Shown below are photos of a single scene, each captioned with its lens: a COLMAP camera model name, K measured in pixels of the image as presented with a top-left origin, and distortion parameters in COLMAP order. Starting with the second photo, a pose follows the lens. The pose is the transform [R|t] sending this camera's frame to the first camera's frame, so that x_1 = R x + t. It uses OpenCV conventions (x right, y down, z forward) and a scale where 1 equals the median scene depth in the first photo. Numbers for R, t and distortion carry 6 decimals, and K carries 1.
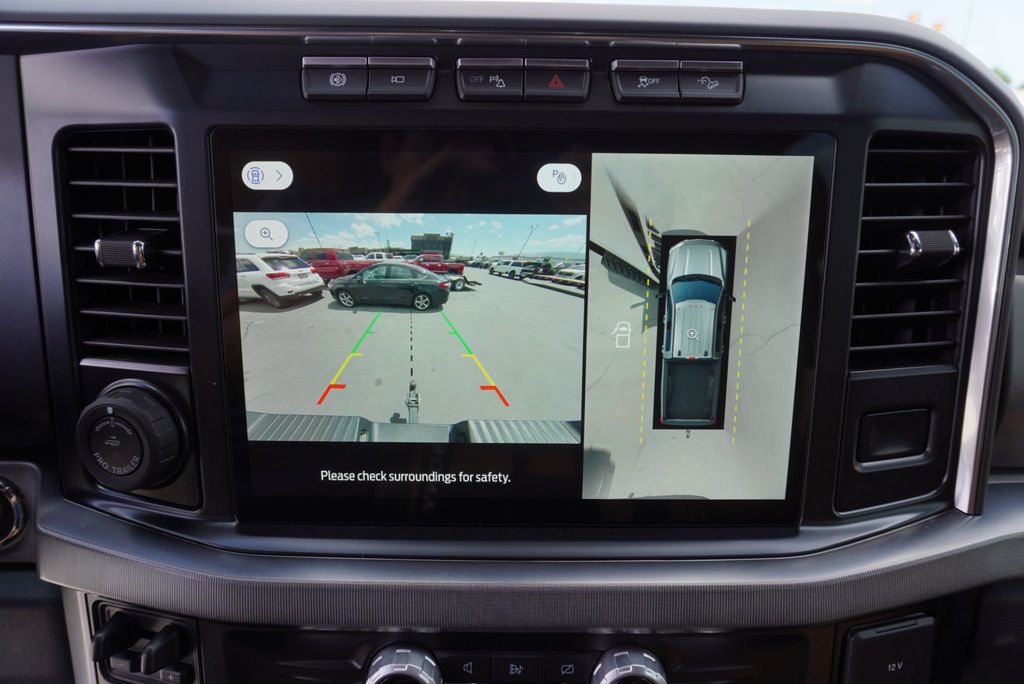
lens RADIAL K [[708.0, 0, 511.0], [0, 708.0, 349.6], [0, 0, 1]] dist [-0.023697, 0.024580]
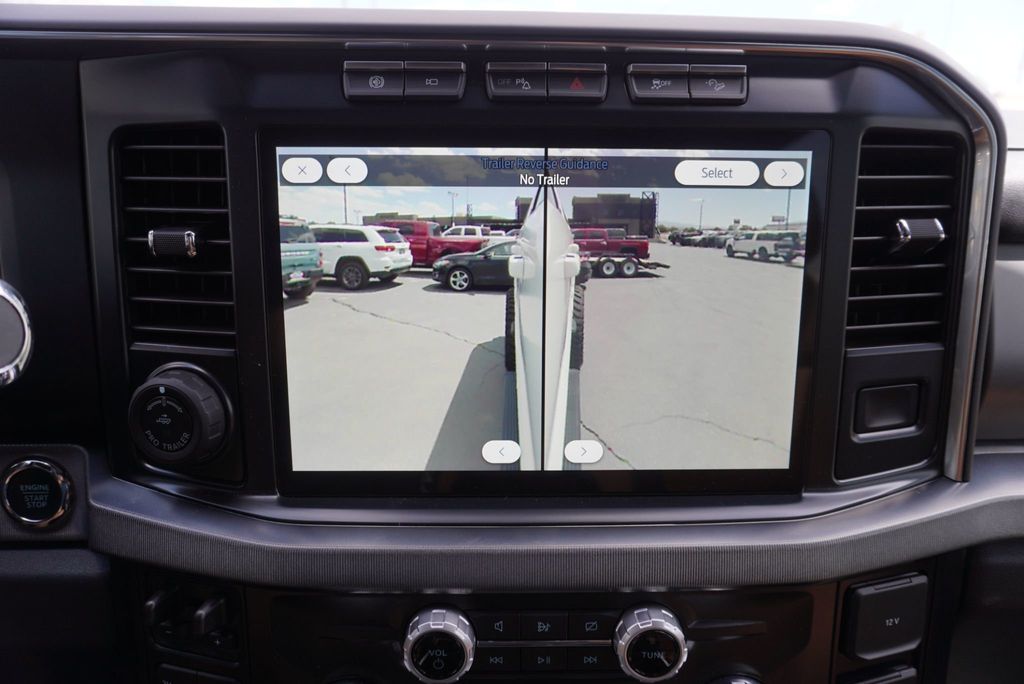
lens RADIAL K [[714.5, 0, 511.5], [0, 714.5, 349.0], [0, 0, 1]] dist [-0.023733, 0.025881]
pose [[0.999815, -0.007681, 0.017642, -0.057159], [0.007928, 0.999871, -0.013962, 0.043410], [-0.017533, 0.014100, 0.999747, -0.090530]]
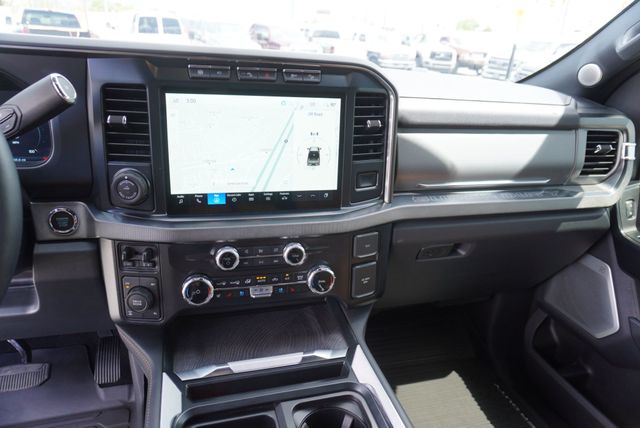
lens RADIAL K [[446.6, 0, 318.0], [0, 446.6, 219.5], [0, 0, 1]] dist [-0.023733, 0.025881]
pose [[0.963933, -0.049488, 0.261503, -0.277409], [0.028798, 0.996186, 0.082368, 0.132957], [-0.264582, -0.071866, 0.961682, -1.104025]]
